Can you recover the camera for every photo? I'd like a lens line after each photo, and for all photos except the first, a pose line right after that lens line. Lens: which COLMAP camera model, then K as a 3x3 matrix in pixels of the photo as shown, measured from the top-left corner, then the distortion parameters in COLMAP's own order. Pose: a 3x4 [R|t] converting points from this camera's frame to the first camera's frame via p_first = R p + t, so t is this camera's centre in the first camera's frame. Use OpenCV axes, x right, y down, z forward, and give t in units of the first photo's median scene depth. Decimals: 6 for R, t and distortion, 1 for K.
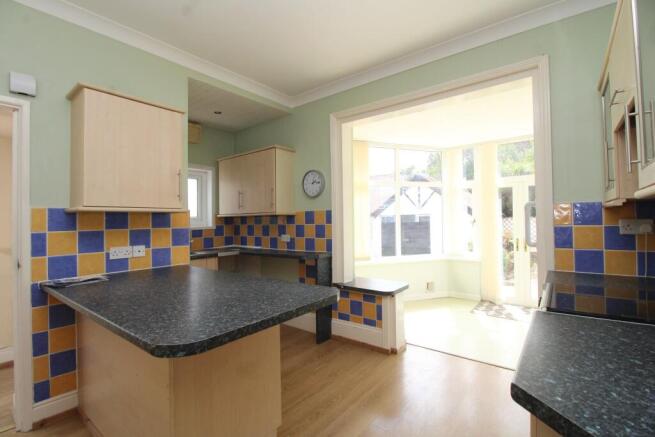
lens RADIAL K [[302.4, 0, 326.3], [0, 302.4, 216.6], [0, 0, 1]] dist [-0.022025, -0.000293]
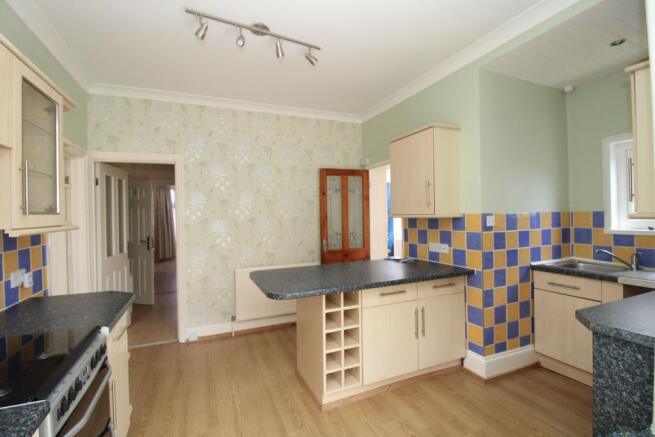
lens RADIAL K [[302.4, 0, 324.5], [0, 302.4, 220.9], [0, 0, 1]] dist [-0.022025, -0.000293]
pose [[-0.467678, -0.006153, -0.883878, 0.719937], [-0.001834, 0.999980, -0.005991, 0.008391], [0.883897, -0.001181, -0.467680, 1.138168]]
